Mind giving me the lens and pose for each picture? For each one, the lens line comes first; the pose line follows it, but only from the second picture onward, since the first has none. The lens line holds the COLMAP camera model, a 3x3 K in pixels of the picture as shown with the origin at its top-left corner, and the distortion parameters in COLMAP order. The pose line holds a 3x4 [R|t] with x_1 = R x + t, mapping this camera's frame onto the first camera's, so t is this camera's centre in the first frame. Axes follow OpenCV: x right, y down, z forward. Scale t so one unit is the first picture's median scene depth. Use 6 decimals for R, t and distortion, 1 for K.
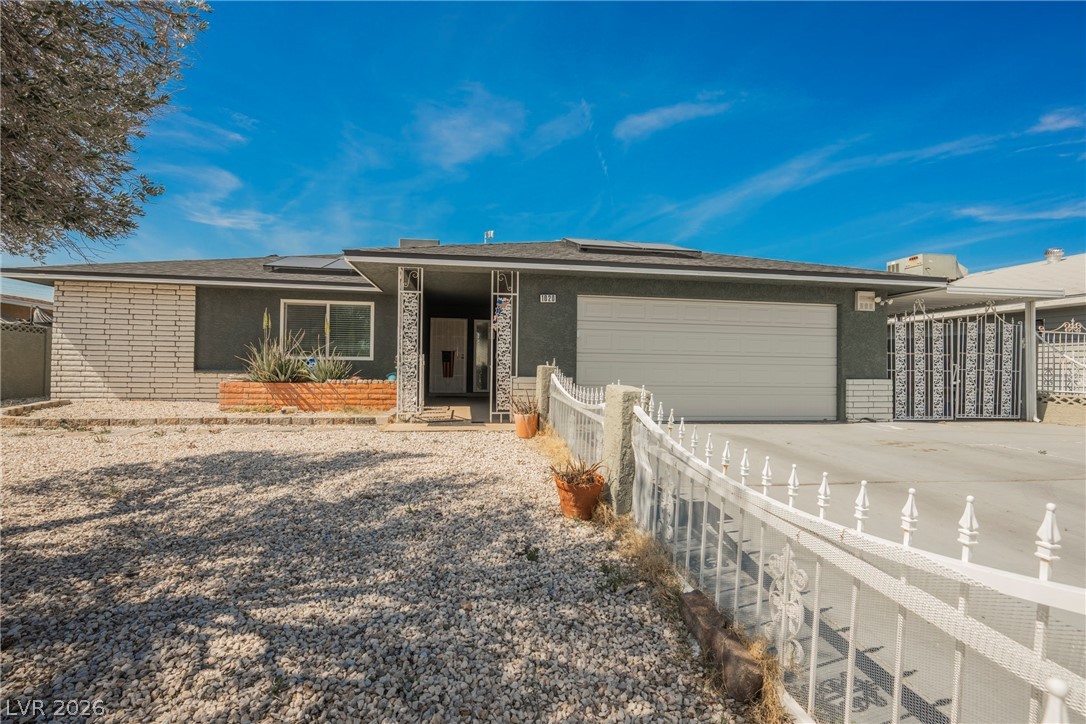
lens RADIAL K [[502.8, 0, 543.0], [0, 502.8, 362.0], [0, 0, 1]] dist [-0.001638, -0.000466]
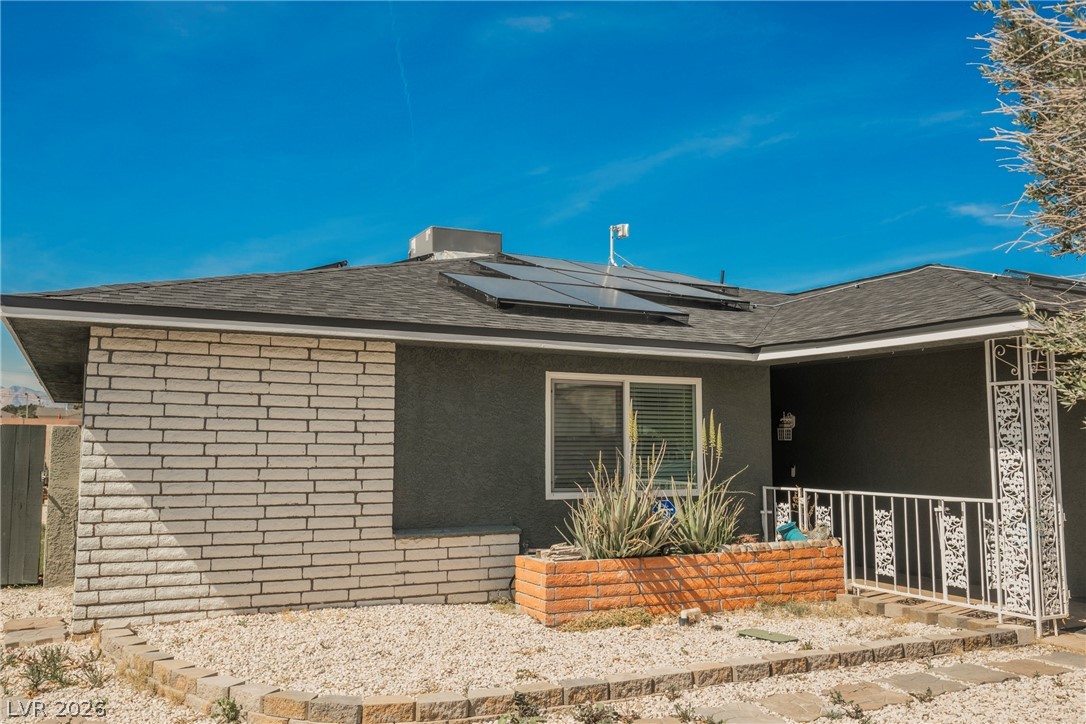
lens RADIAL K [[920.2, 0, 543.0], [0, 920.2, 362.0], [0, 0, 1]] dist [-0.005877, -0.004957]
pose [[0.956335, 0.015905, 0.291839, -0.825799], [0.007559, 0.996838, -0.079097, -0.069857], [-0.292174, 0.077849, 0.953191, 0.183580]]
